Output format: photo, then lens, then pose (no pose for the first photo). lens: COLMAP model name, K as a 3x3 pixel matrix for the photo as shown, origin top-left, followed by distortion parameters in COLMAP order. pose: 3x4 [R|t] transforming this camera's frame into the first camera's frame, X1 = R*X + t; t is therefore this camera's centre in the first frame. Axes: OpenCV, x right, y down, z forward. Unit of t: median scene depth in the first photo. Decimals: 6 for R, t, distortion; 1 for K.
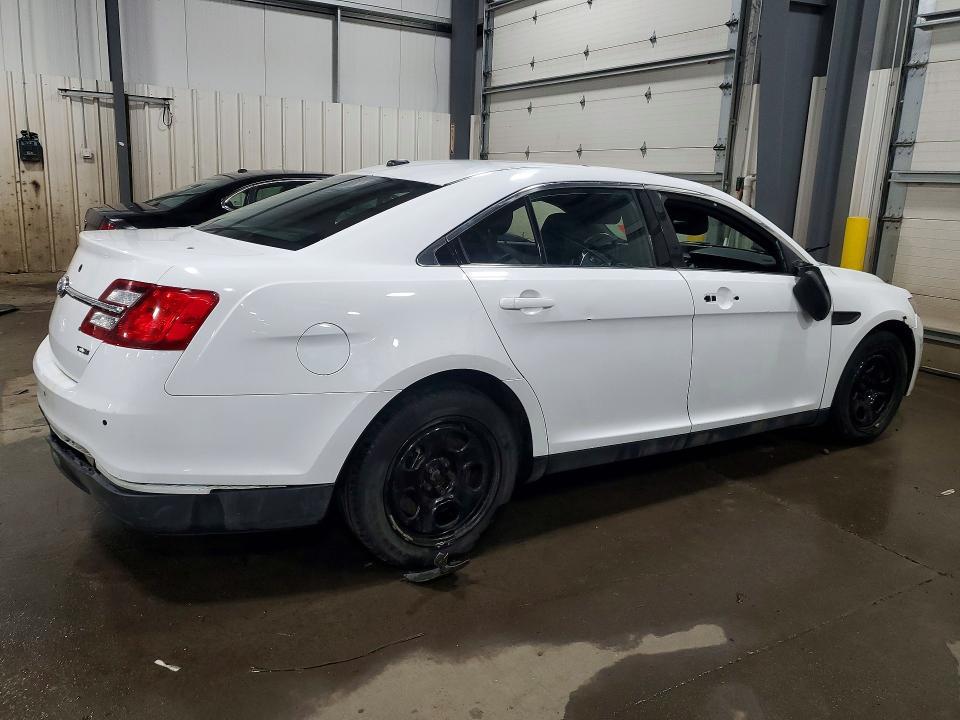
lens RADIAL K [[780.7, 0, 477.3], [0, 780.7, 358.8], [0, 0, 1]] dist [0.018084, -0.003977]
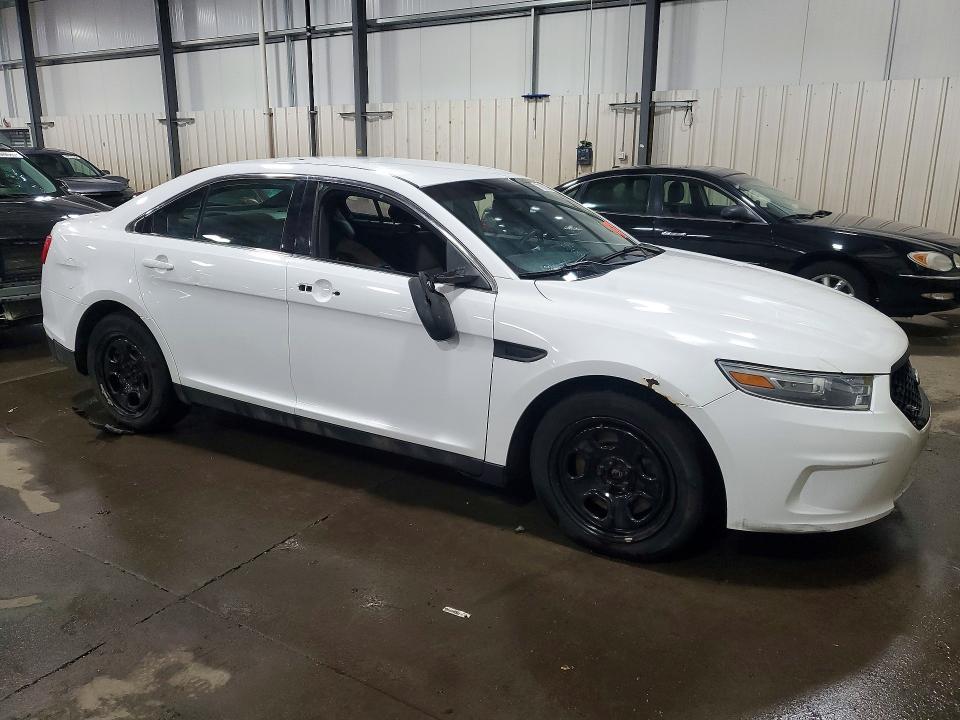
lens RADIAL K [[780.7, 0, 477.5], [0, 780.7, 361.8], [0, 0, 1]] dist [0.018084, -0.003977]
pose [[0.423104, 0.191335, -0.885649, 1.195819], [-0.185464, 0.975043, 0.122045, -0.136283], [0.886897, 0.112618, 0.448030, 0.691374]]
